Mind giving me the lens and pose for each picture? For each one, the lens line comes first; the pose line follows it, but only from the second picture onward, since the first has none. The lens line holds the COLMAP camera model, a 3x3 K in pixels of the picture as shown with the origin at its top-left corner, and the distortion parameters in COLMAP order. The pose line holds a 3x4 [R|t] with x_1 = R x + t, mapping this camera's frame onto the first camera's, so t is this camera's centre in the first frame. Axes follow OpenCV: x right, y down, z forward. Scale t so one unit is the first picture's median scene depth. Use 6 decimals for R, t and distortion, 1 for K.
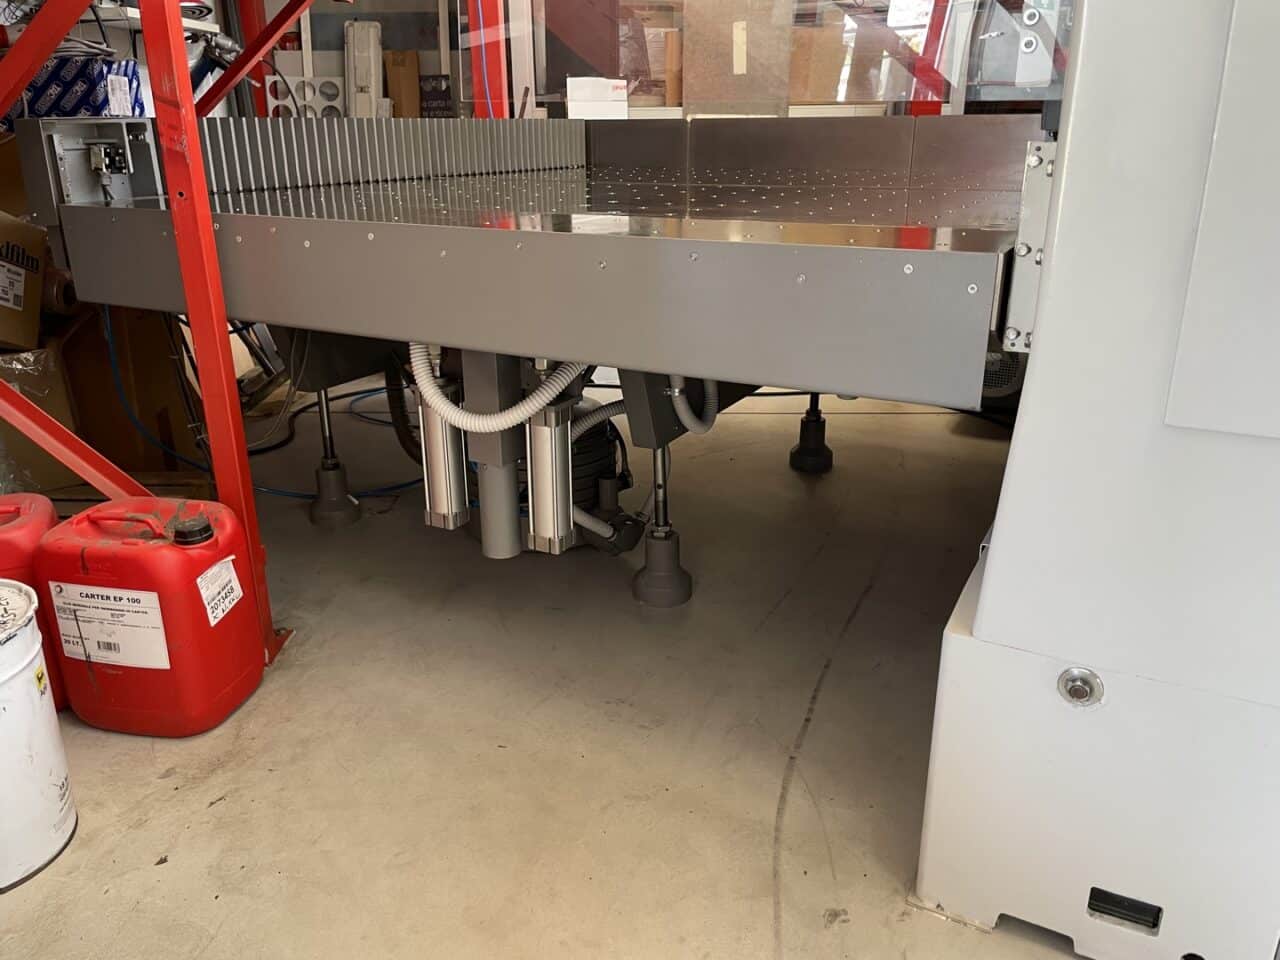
lens RADIAL K [[972.2, 0, 636.9], [0, 972.2, 471.4], [0, 0, 1]] dist [0.088150, -0.125406]
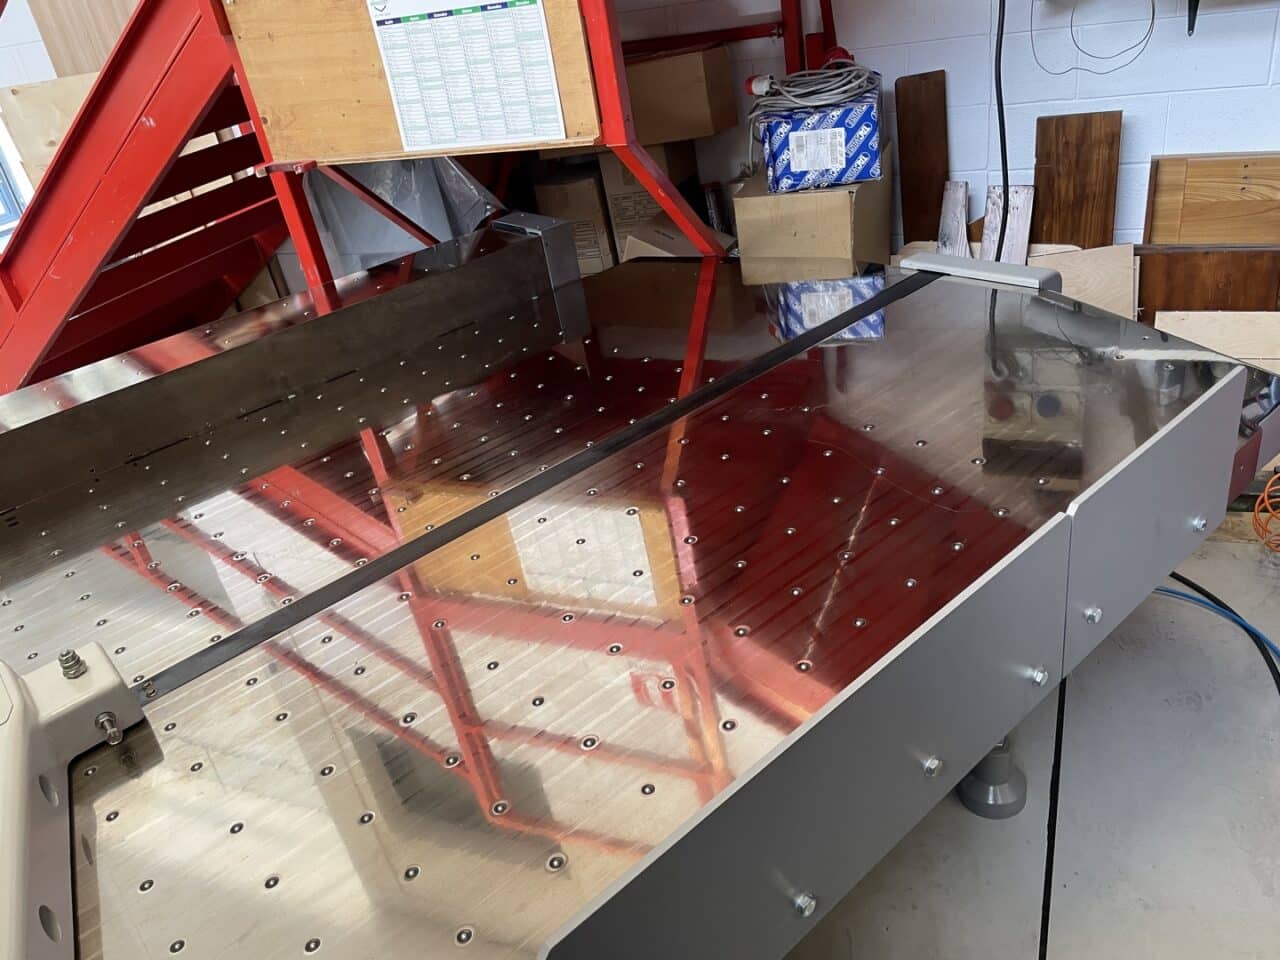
lens RADIAL K [[972.2, 0, 647.3], [0, 972.2, 487.9], [0, 0, 1]] dist [0.088150, -0.125406]
pose [[-0.343664, 0.523093, -0.779915, 0.637877], [-0.160471, 0.785573, 0.597599, -0.949513], [0.925280, 0.330527, -0.186032, 1.614137]]
